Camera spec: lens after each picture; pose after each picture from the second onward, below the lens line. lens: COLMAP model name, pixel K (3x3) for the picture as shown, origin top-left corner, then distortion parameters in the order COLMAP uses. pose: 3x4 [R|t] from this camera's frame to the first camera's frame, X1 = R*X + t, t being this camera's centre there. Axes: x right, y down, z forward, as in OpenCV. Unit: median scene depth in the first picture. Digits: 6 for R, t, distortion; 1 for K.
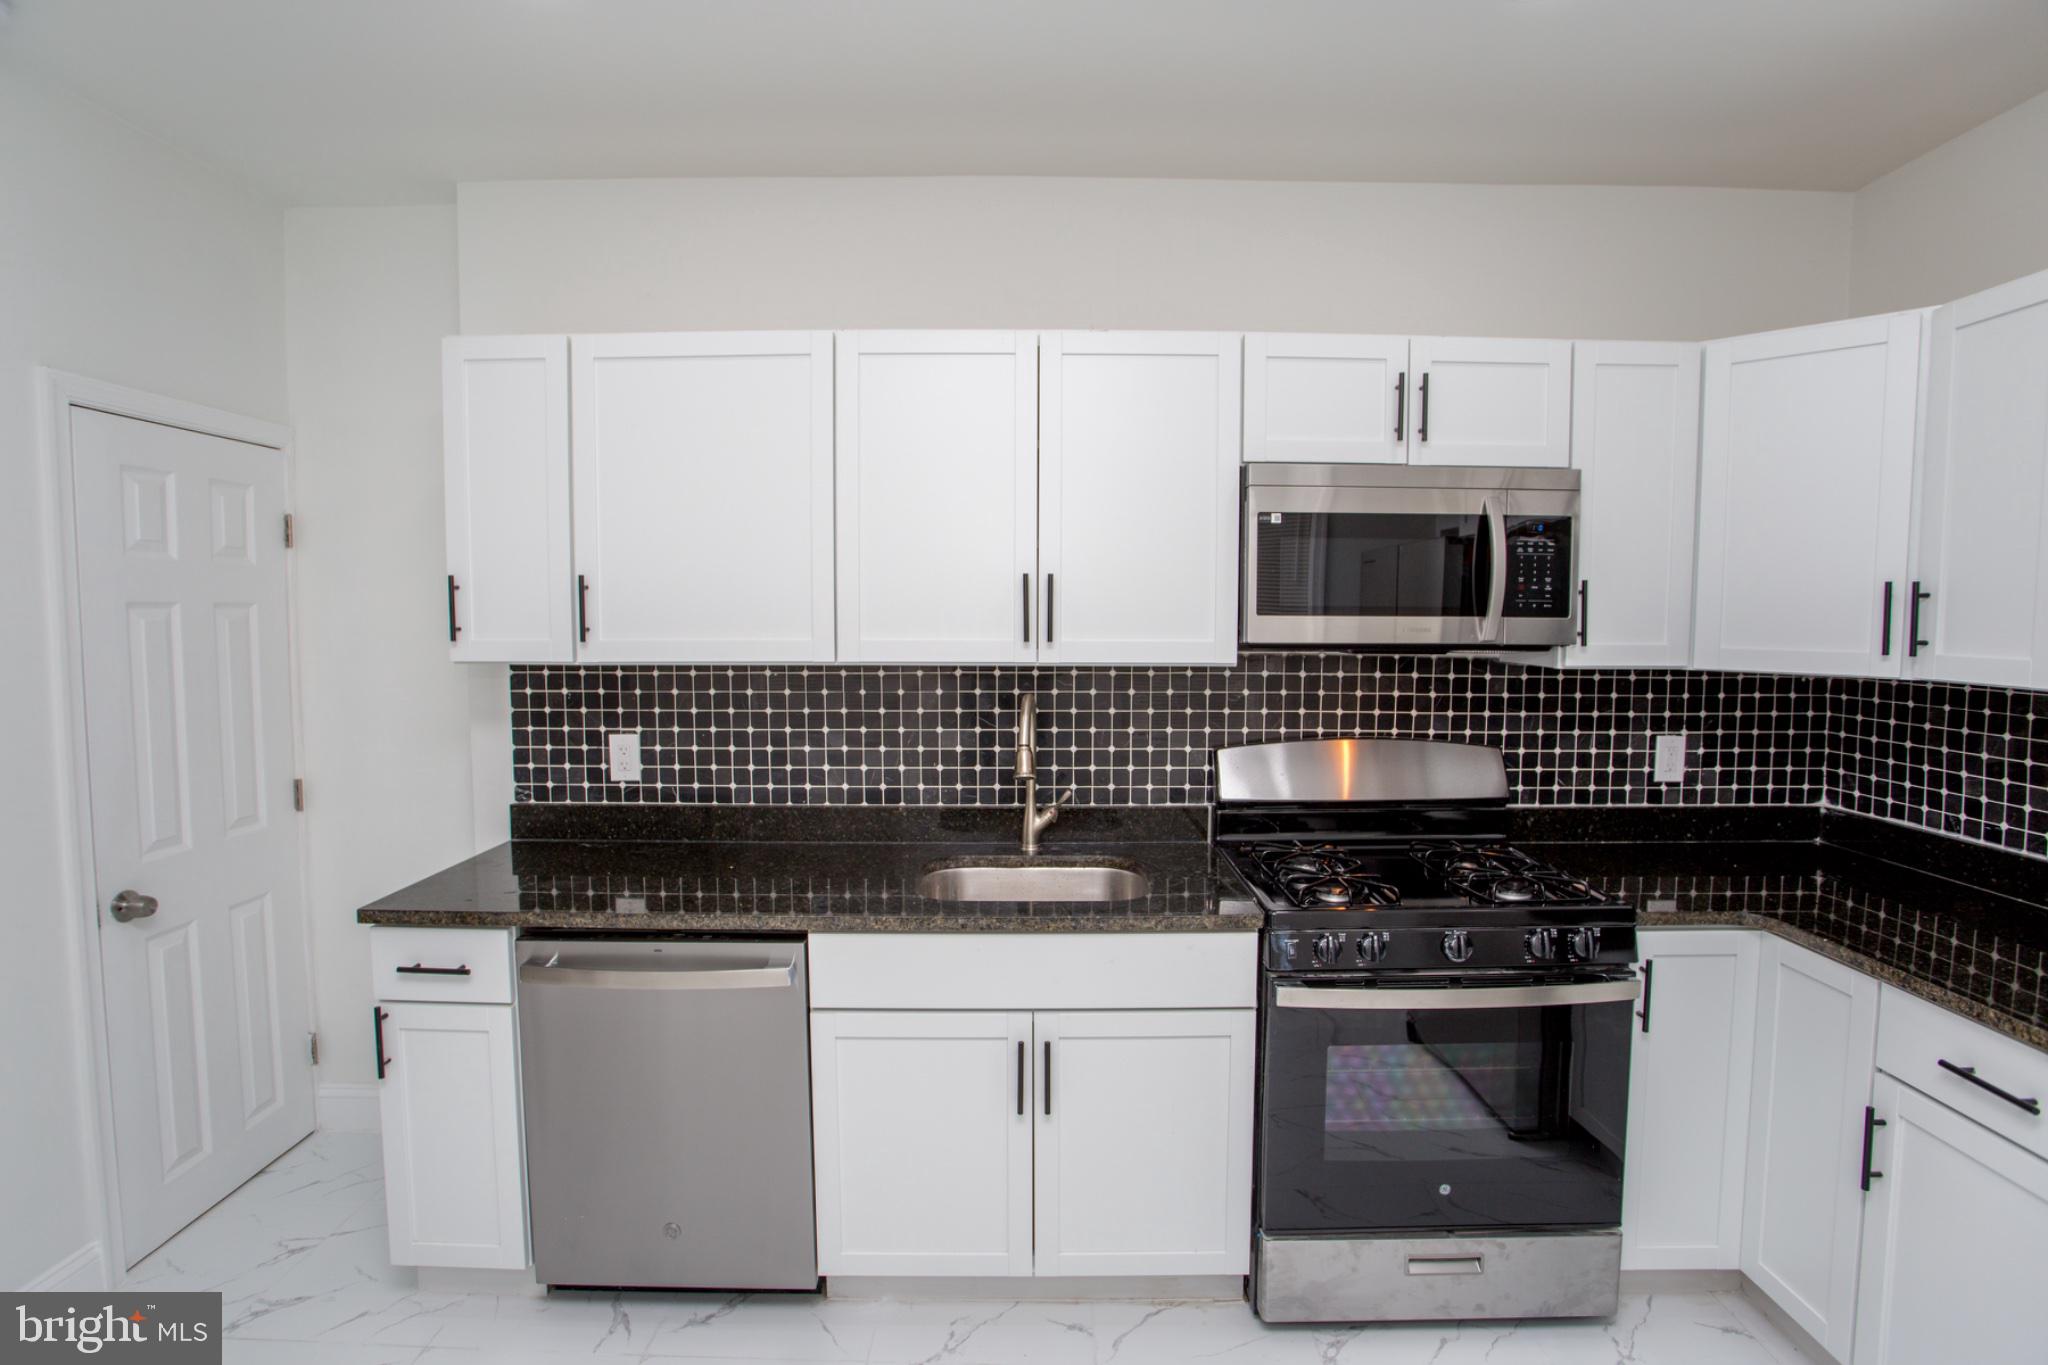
lens RADIAL K [[990.6, 0, 1013.1], [0, 990.6, 670.1], [0, 0, 1]] dist [-0.079683, 0.034351]
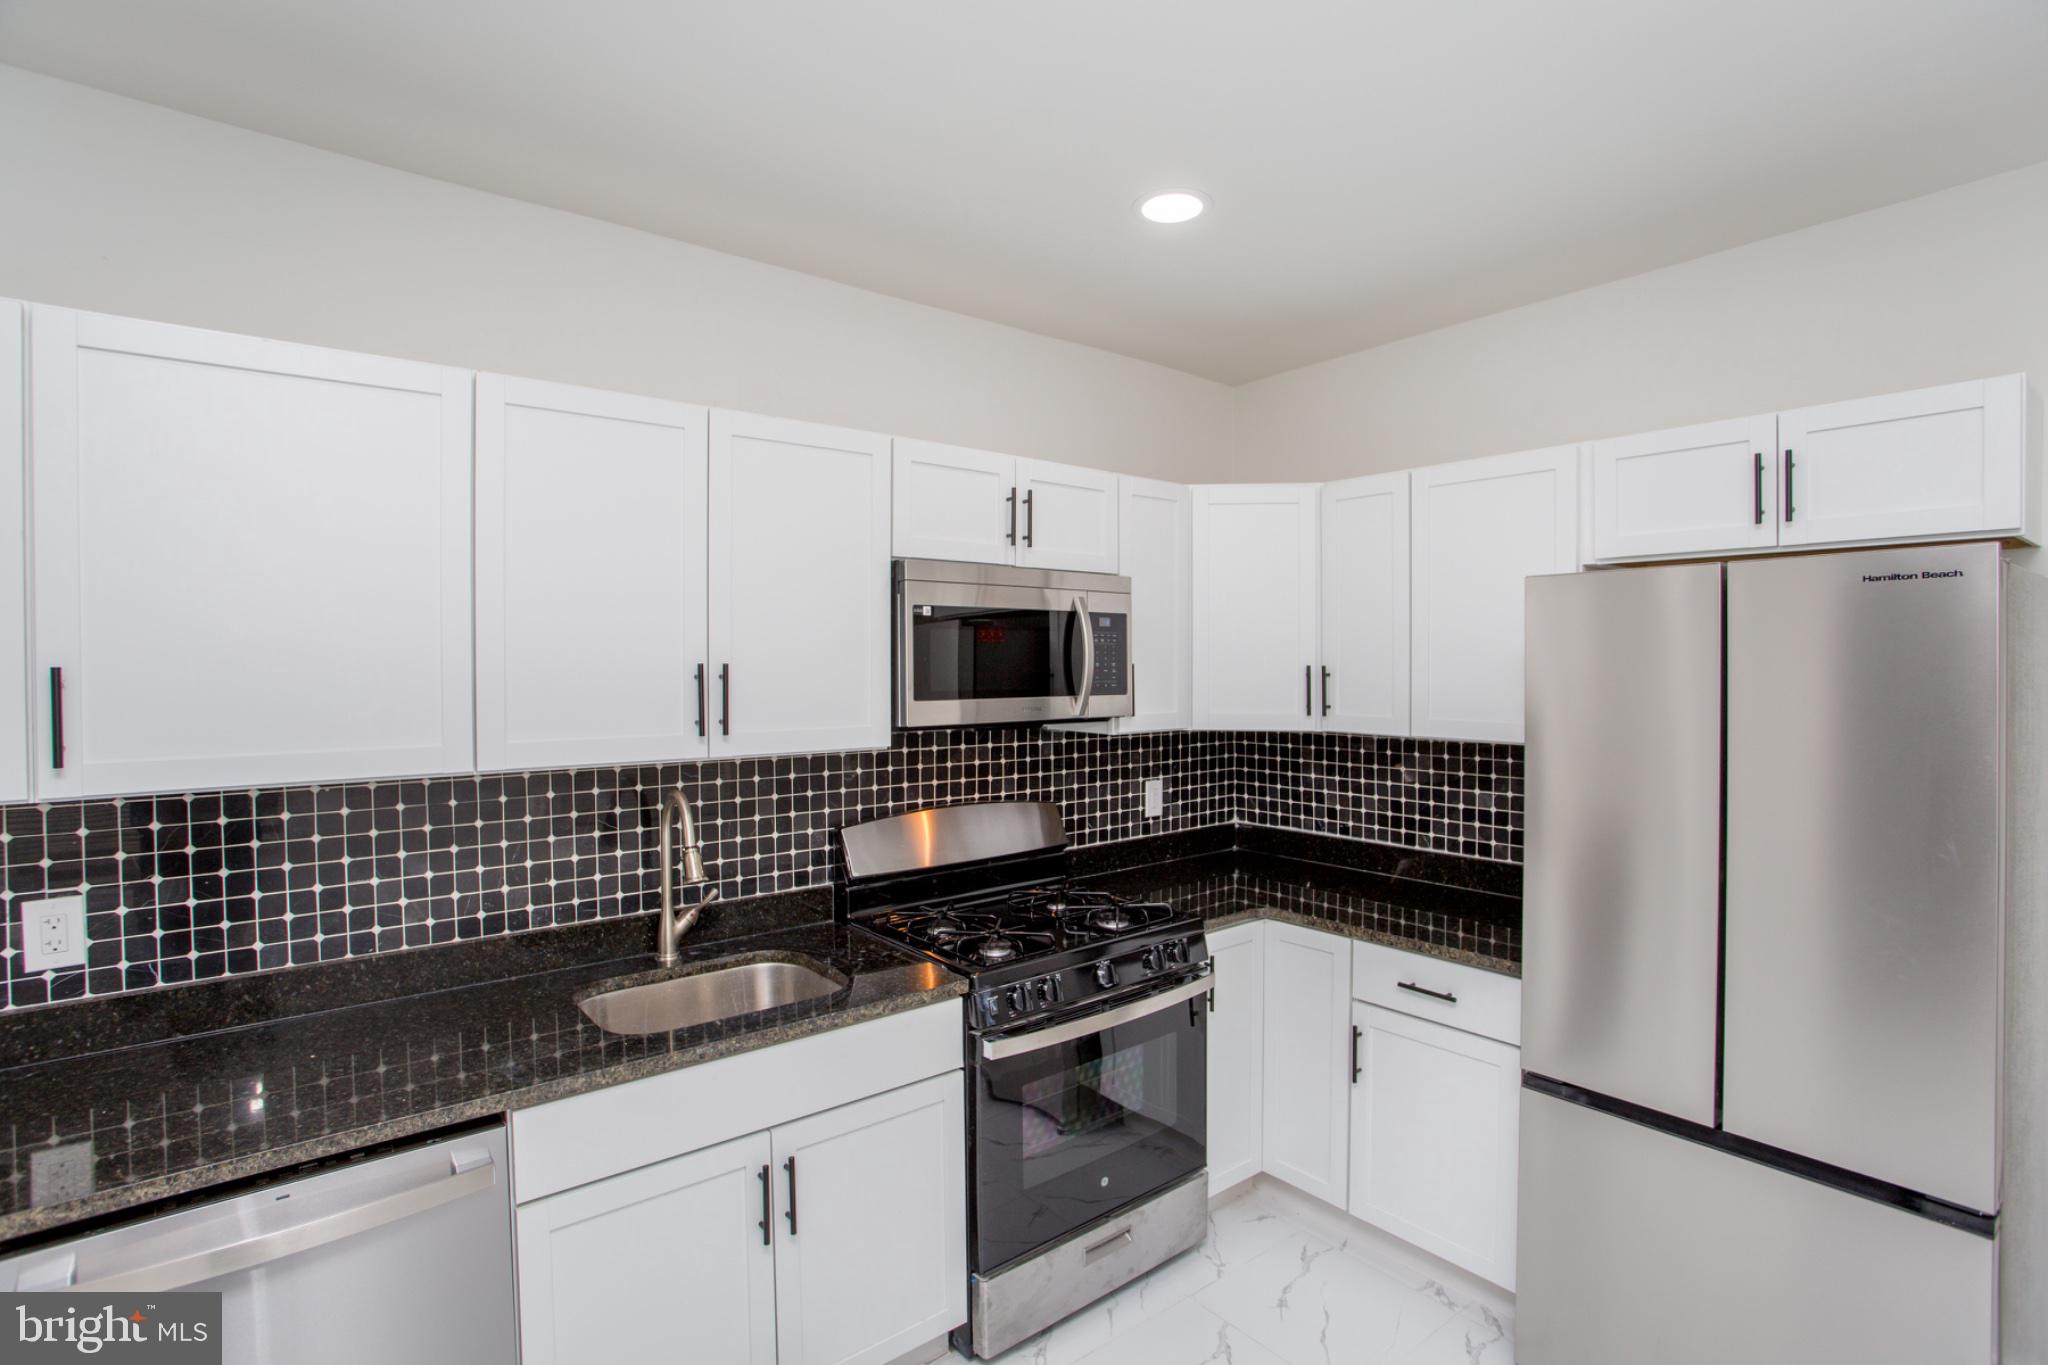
lens RADIAL K [[990.6, 0, 1013.1], [0, 990.6, 670.1], [0, 0, 1]] dist [-0.079683, 0.034351]
pose [[0.778188, -0.009994, 0.627951, -0.306542], [0.044984, 0.998192, -0.039860, -0.036493], [-0.626418, 0.059266, 0.777231, 0.083523]]
